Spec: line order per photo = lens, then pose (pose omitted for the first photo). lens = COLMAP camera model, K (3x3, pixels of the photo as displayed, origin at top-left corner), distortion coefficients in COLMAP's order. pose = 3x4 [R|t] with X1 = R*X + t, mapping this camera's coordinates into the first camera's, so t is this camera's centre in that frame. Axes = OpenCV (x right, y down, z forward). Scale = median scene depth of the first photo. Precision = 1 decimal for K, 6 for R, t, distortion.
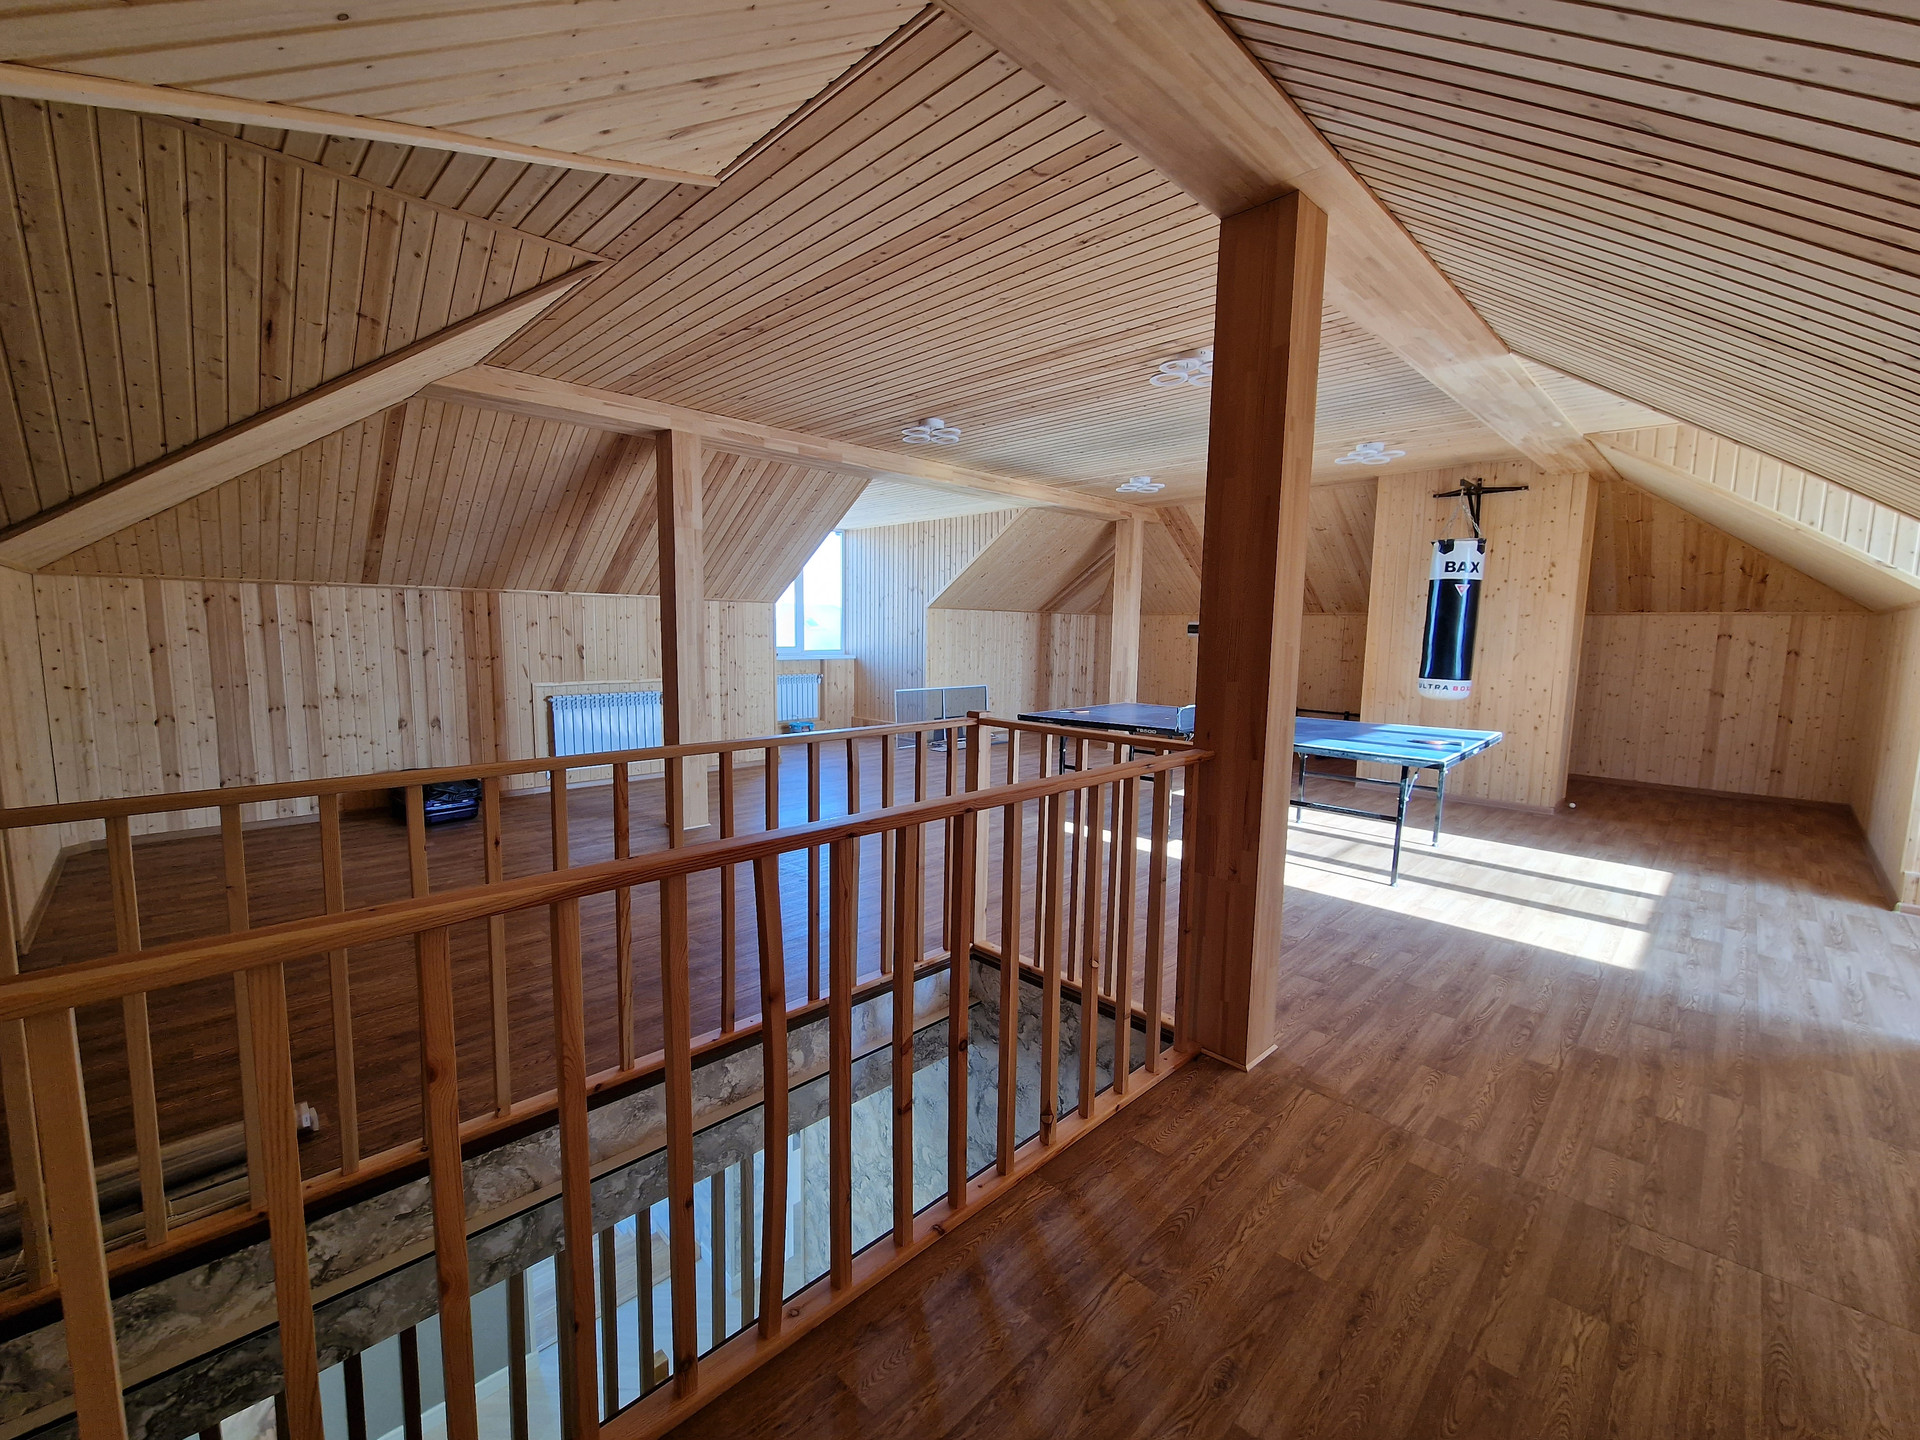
lens RADIAL K [[792.6, 0, 953.9], [0, 792.6, 717.5], [0, 0, 1]] dist [0.001513, -0.000944]
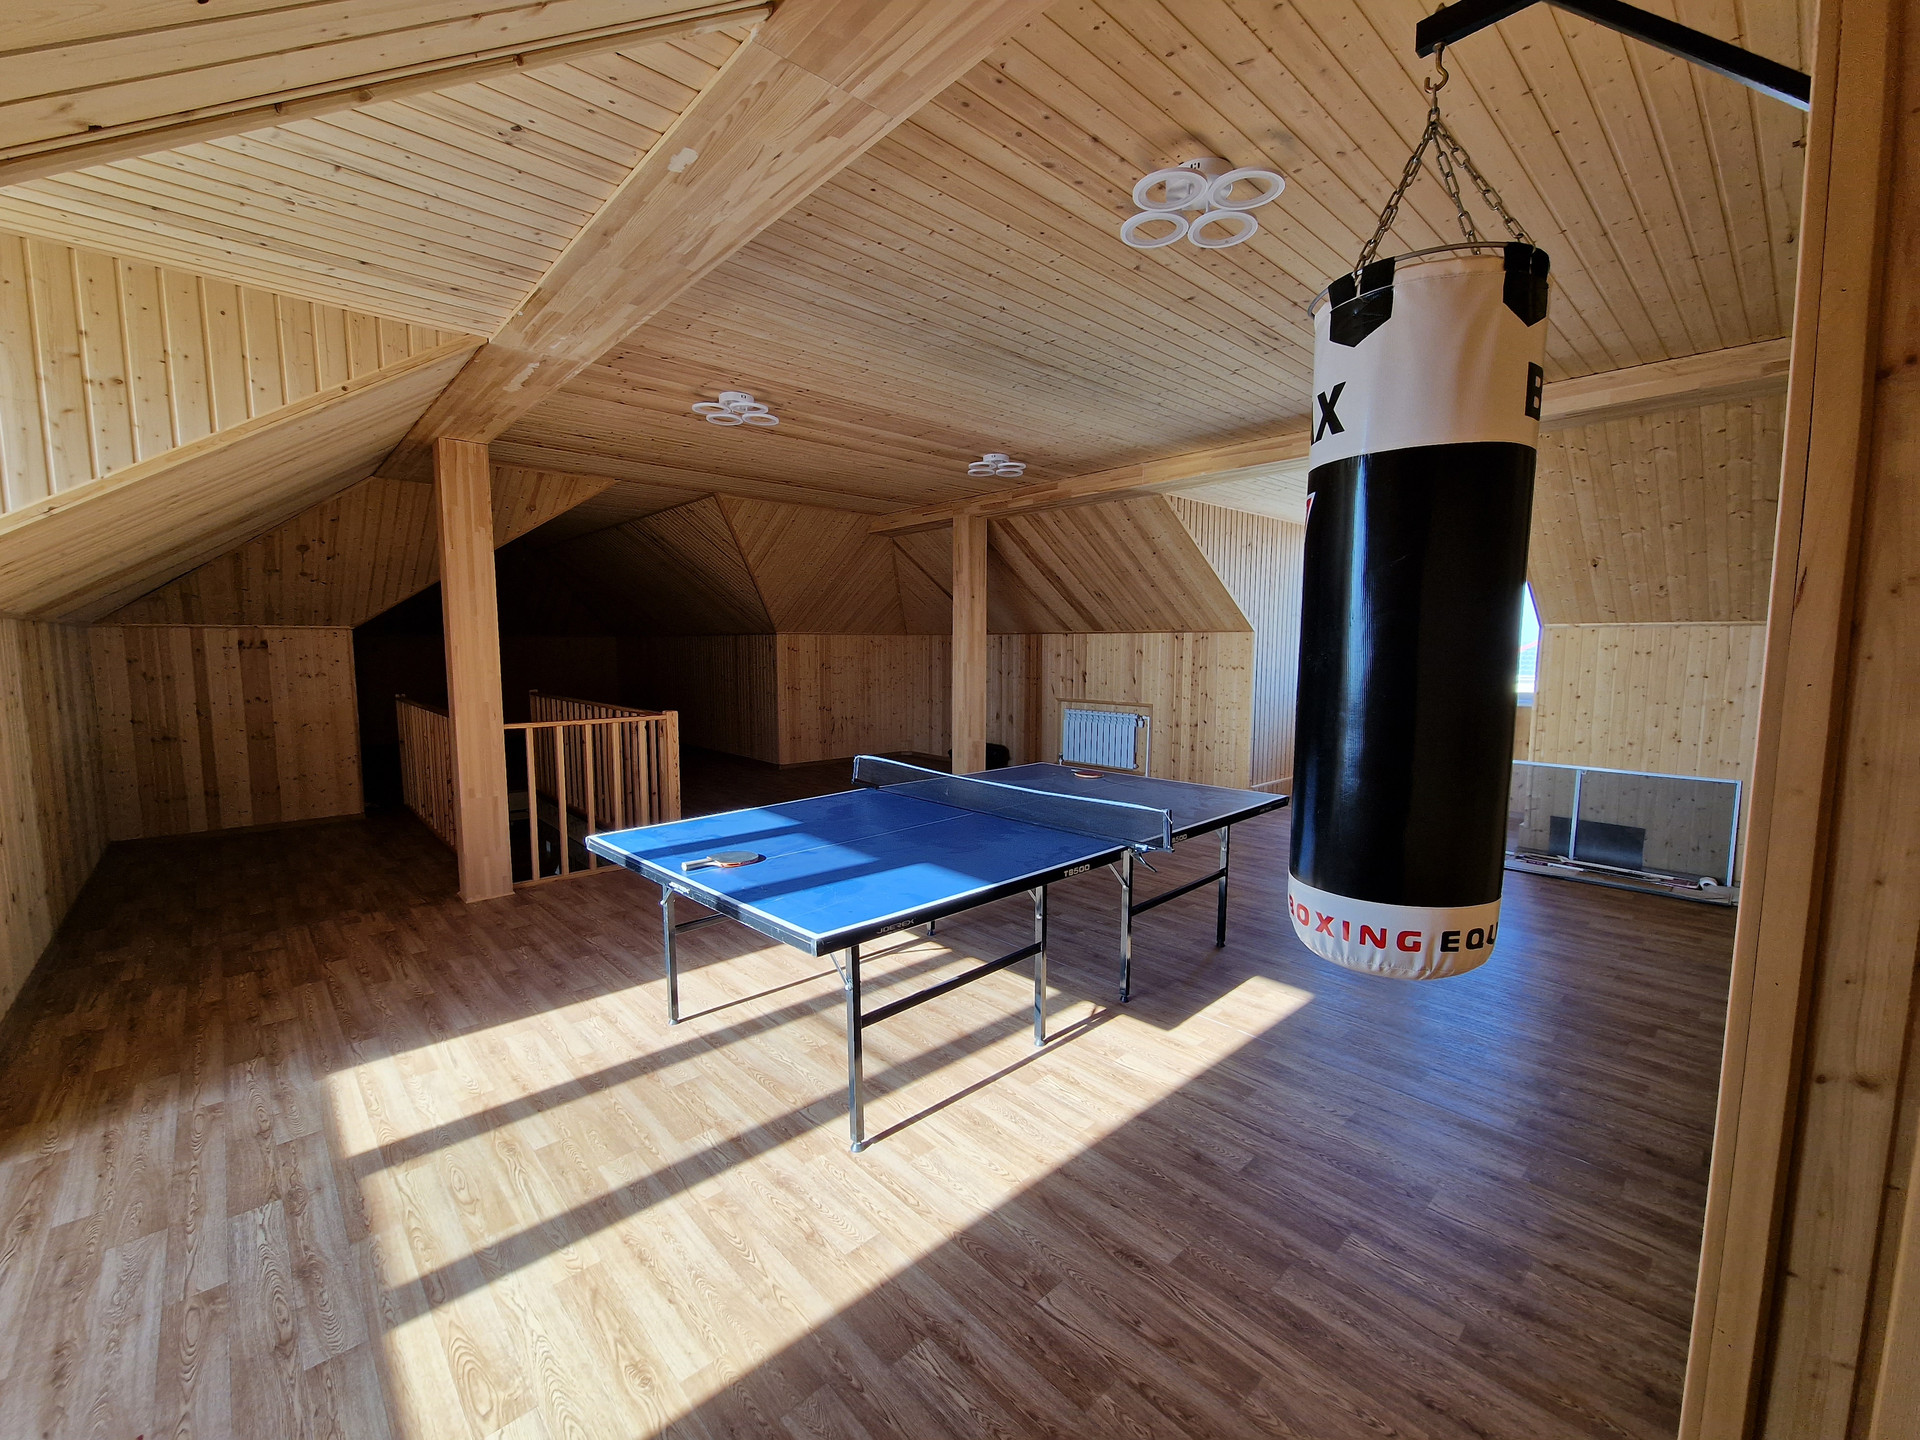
lens RADIAL K [[792.6, 0, 945.2], [0, 792.6, 724.8], [0, 0, 1]] dist [0.001513, -0.000944]
pose [[-0.044273, 0.086513, -0.995267, 1.007768], [-0.112960, 0.989421, 0.091029, -0.119158], [0.992613, 0.116455, -0.034032, 1.011930]]
